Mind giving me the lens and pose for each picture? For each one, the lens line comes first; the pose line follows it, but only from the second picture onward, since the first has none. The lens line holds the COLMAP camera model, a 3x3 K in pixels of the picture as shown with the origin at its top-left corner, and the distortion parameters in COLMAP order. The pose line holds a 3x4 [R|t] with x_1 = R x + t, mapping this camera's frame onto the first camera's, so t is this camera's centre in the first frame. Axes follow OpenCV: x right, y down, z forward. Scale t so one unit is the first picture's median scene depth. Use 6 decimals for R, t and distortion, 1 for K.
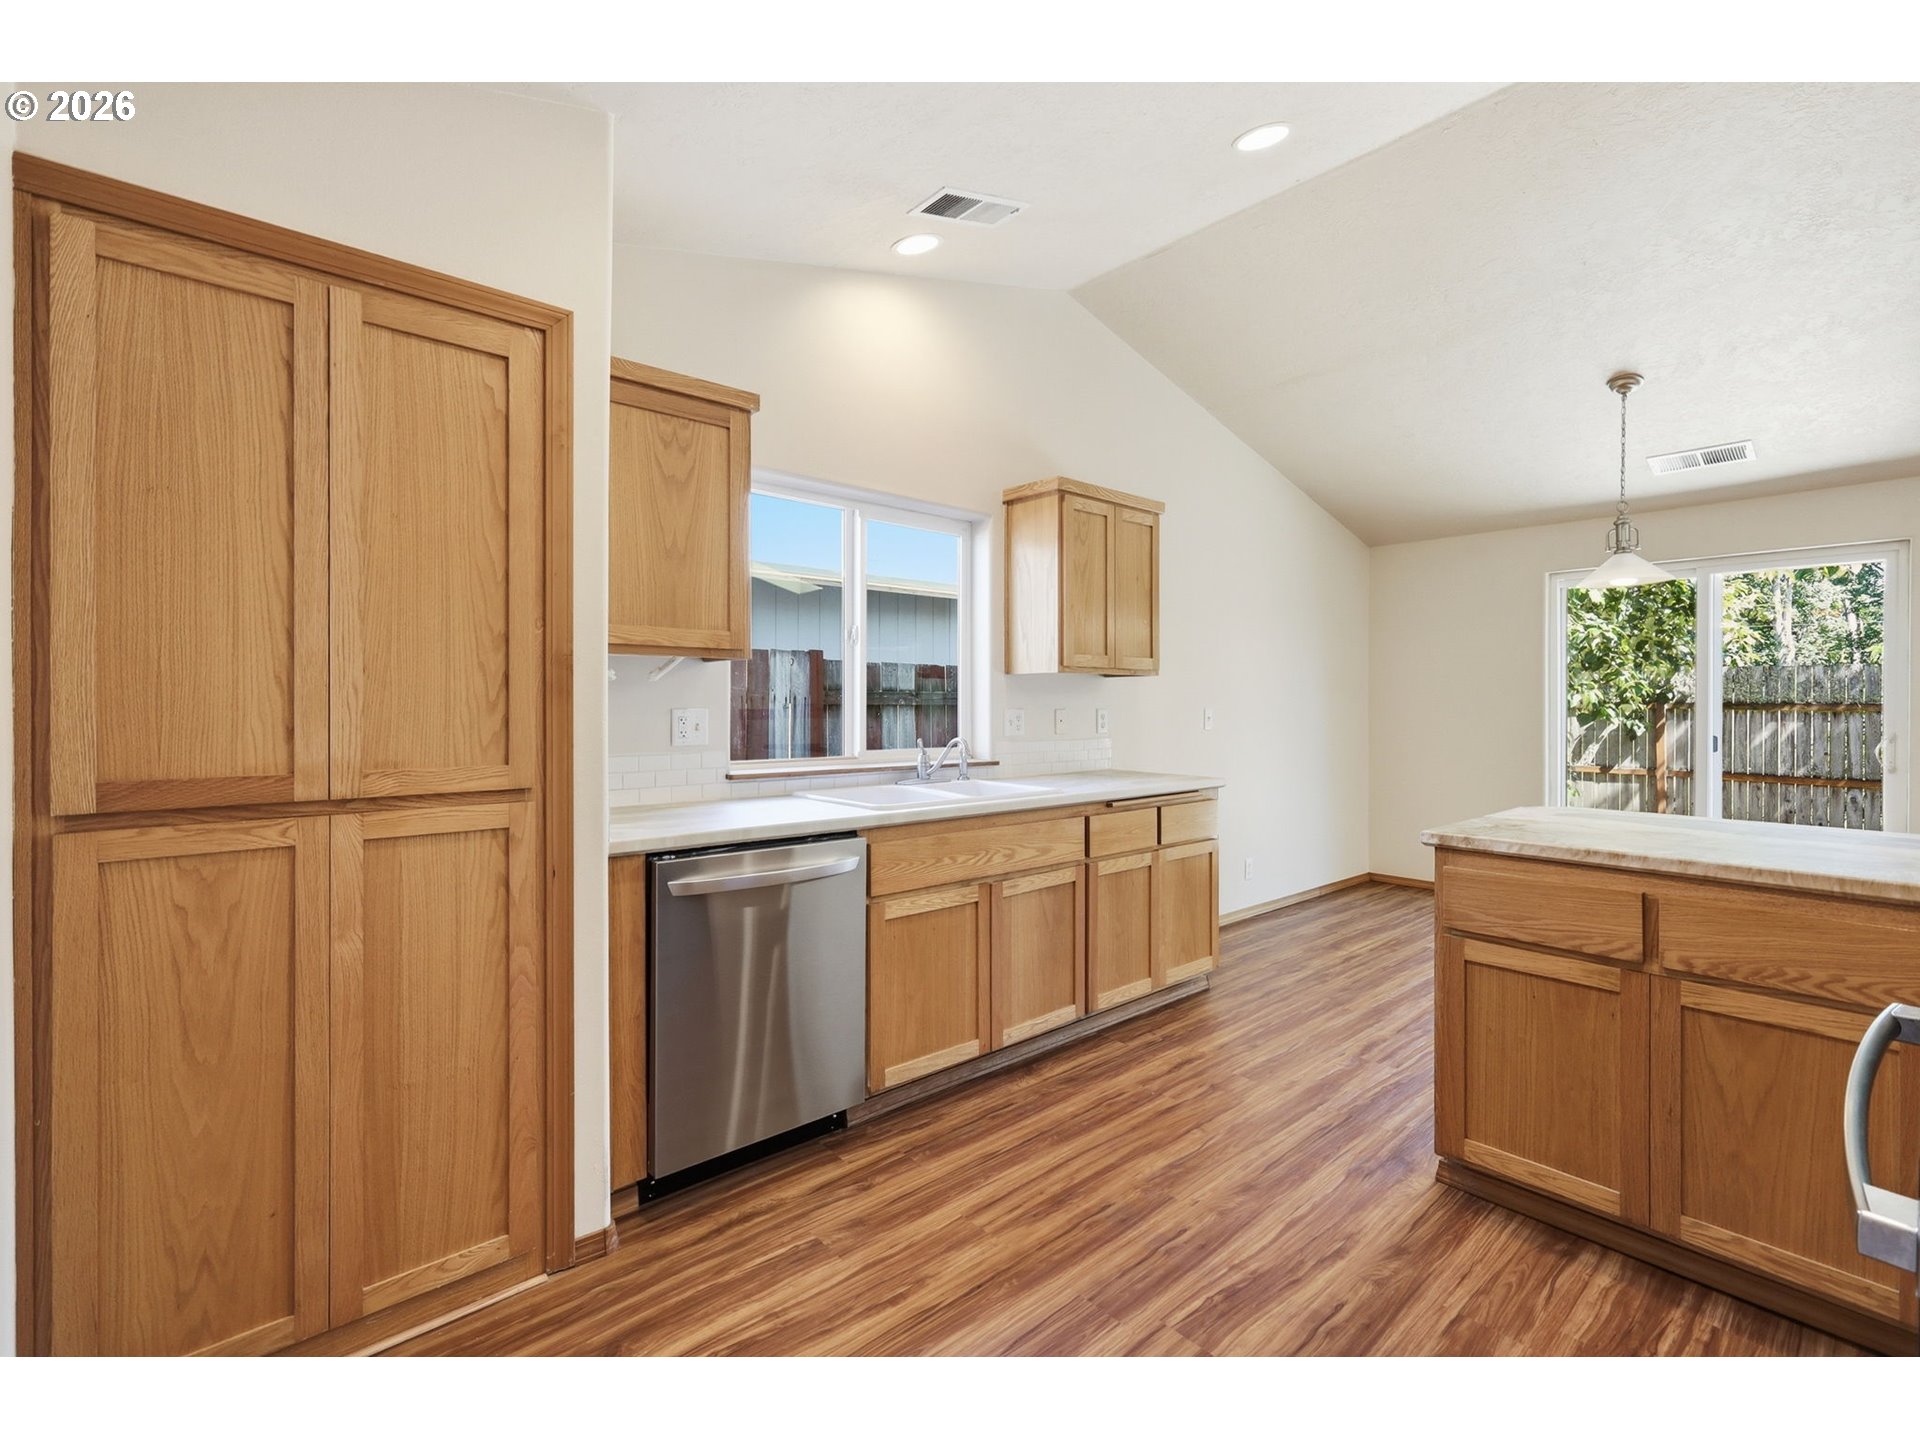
lens RADIAL K [[850.8, 0, 962.9], [0, 850.8, 712.5], [0, 0, 1]] dist [0.006703, -0.000060]
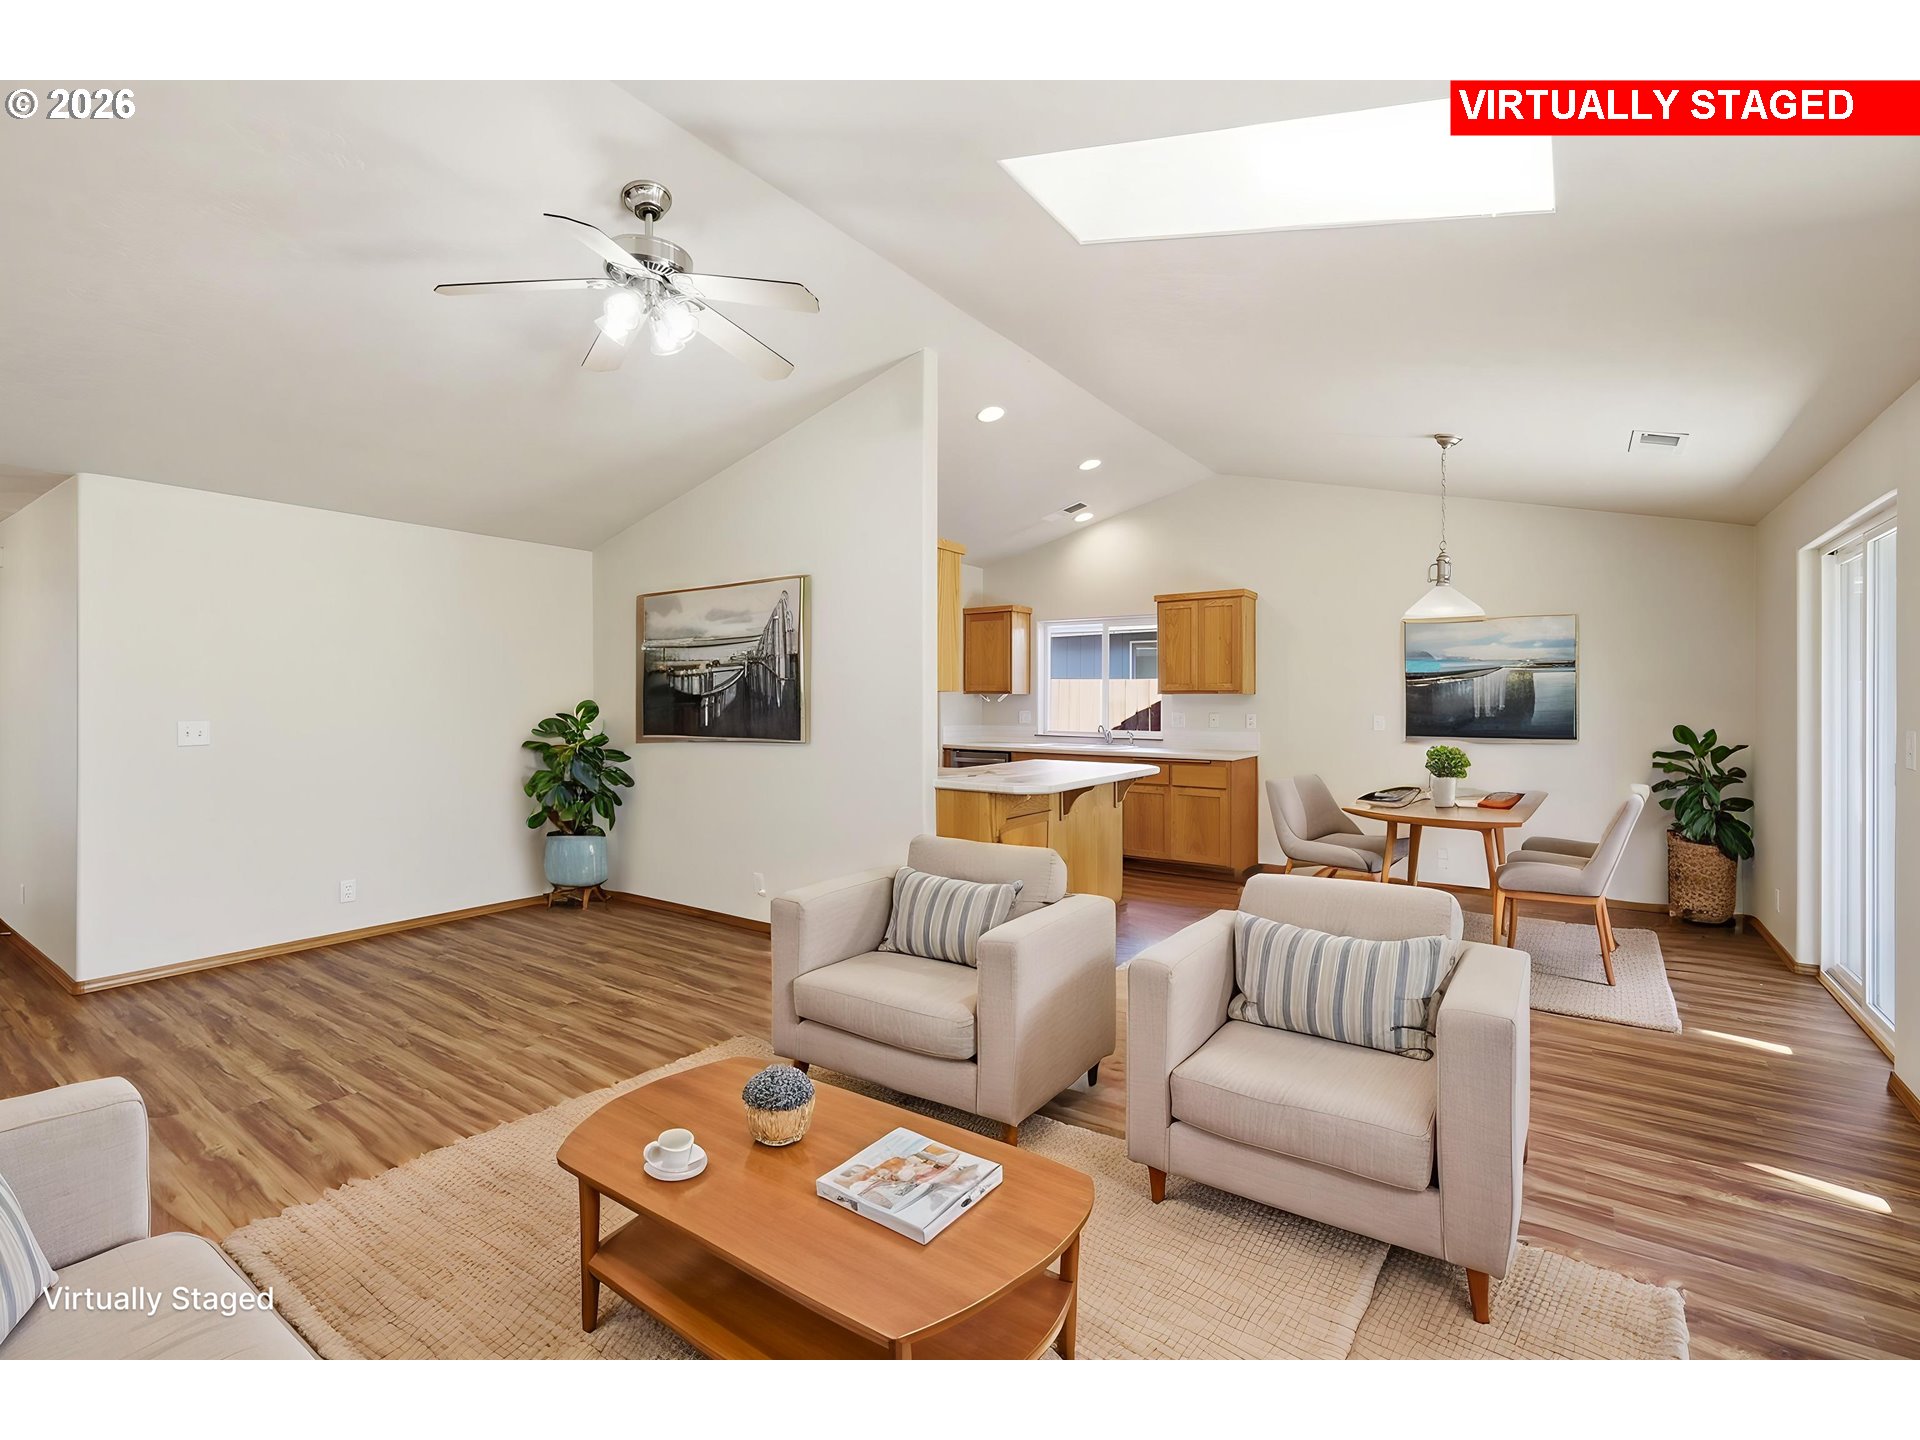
lens RADIAL K [[854.6, 0, 962.7], [0, 854.6, 699.6], [0, 0, 1]] dist [0.007649, -0.000163]
pose [[0.238042, -0.004115, -0.971246, 2.358685], [-0.013004, 0.999888, -0.007423, -0.016575], [0.971168, 0.014398, 0.237962, 0.109874]]
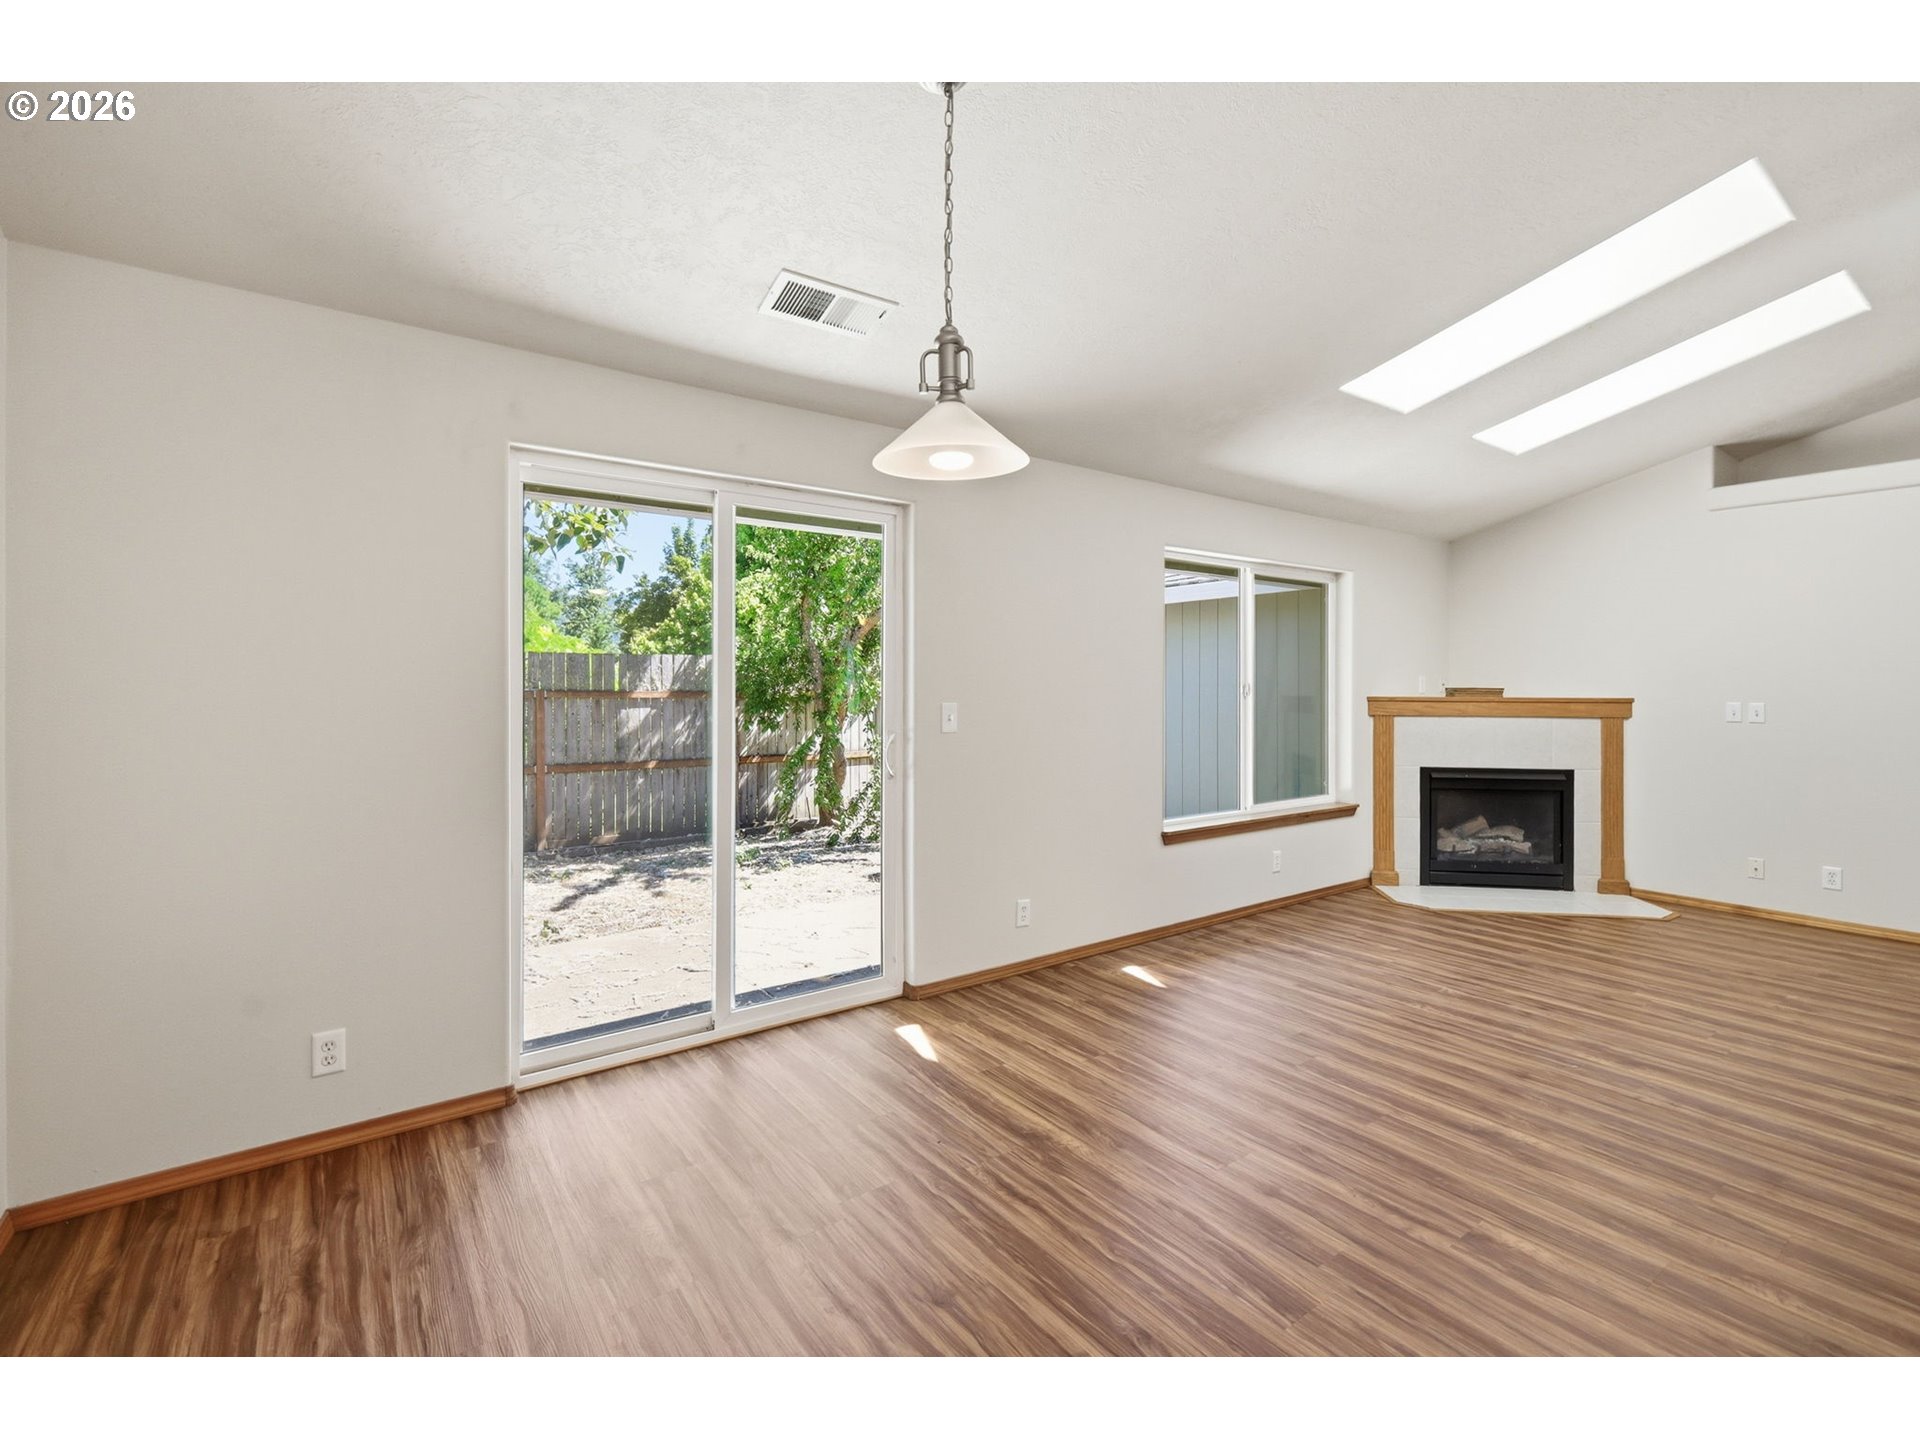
lens RADIAL K [[858.9, 0, 965.2], [0, 858.9, 710.4], [0, 0, 1]] dist [0.002389, -0.000260]
pose [[0.089762, -0.032335, 0.995438, 0.377046], [0.013616, 0.999419, 0.031237, -0.032094], [-0.995870, 0.010750, 0.090151, 1.268610]]
